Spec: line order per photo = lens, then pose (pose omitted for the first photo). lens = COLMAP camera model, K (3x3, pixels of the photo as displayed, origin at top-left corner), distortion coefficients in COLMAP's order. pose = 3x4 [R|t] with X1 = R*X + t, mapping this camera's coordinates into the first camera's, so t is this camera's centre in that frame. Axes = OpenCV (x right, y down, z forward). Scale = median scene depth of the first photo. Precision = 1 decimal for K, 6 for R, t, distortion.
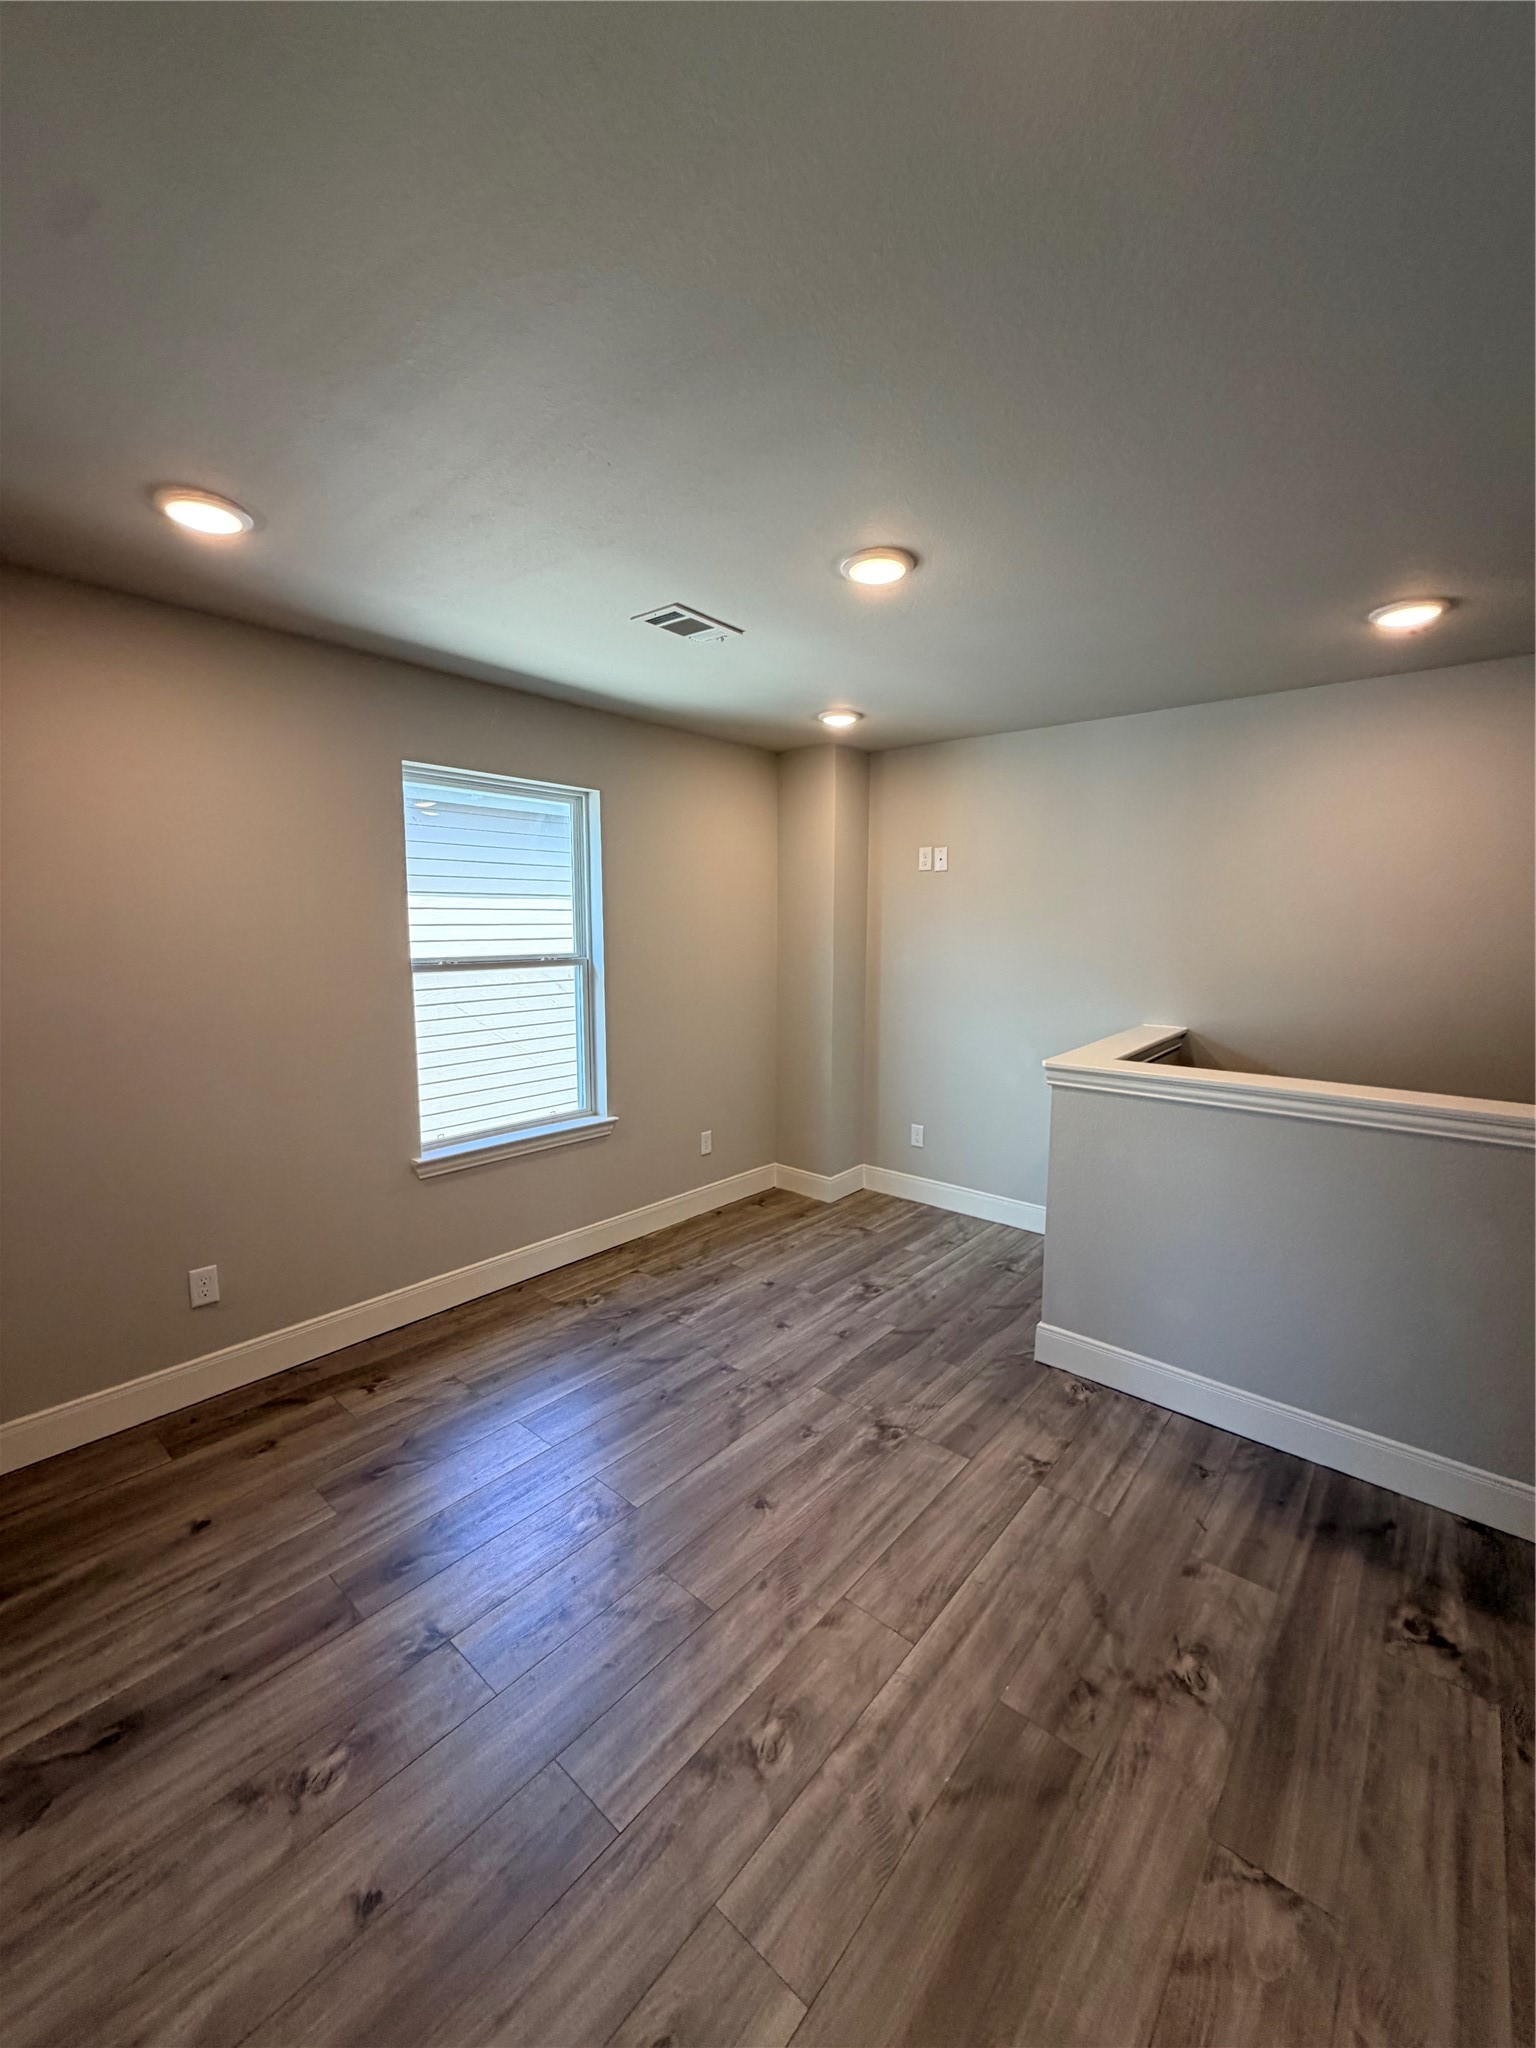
lens RADIAL K [[820.4, 0, 770.5], [0, 820.4, 1025.1], [0, 0, 1]] dist [-0.000884, 0.000439]
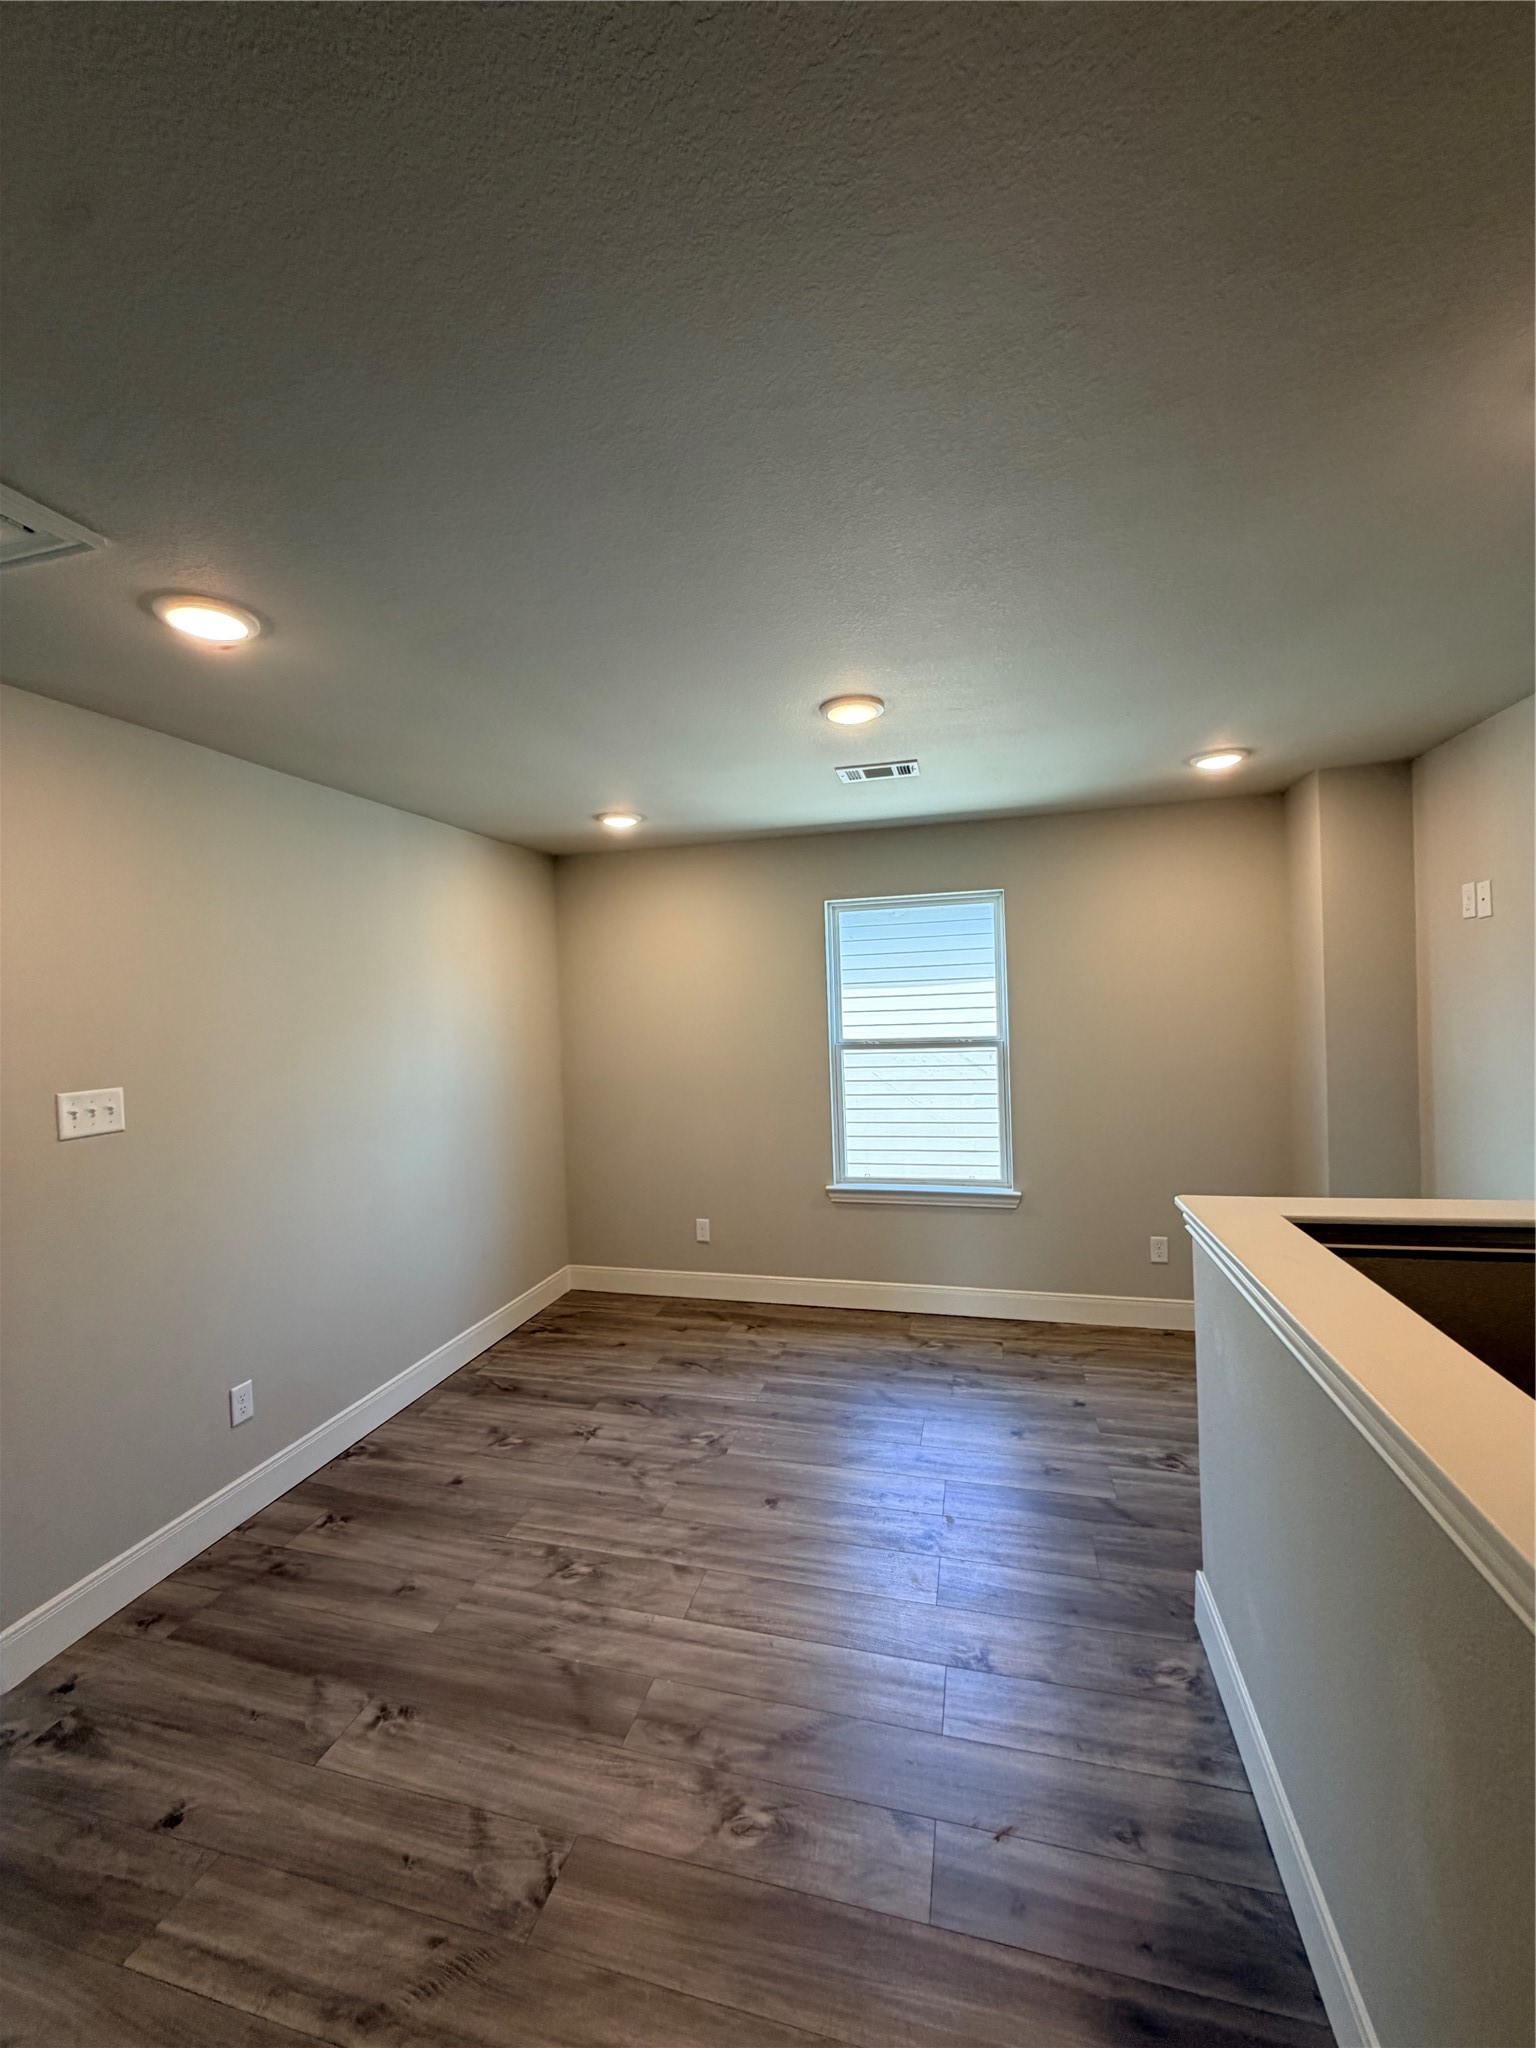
lens RADIAL K [[820.4, 0, 756.6], [0, 820.4, 1023.1], [0, 0, 1]] dist [-0.000884, 0.000439]
pose [[0.422651, 0.002704, -0.906288, 1.156159], [-0.078272, 0.996368, -0.033530, -0.078459], [0.902906, 0.085109, 0.421328, 0.449262]]
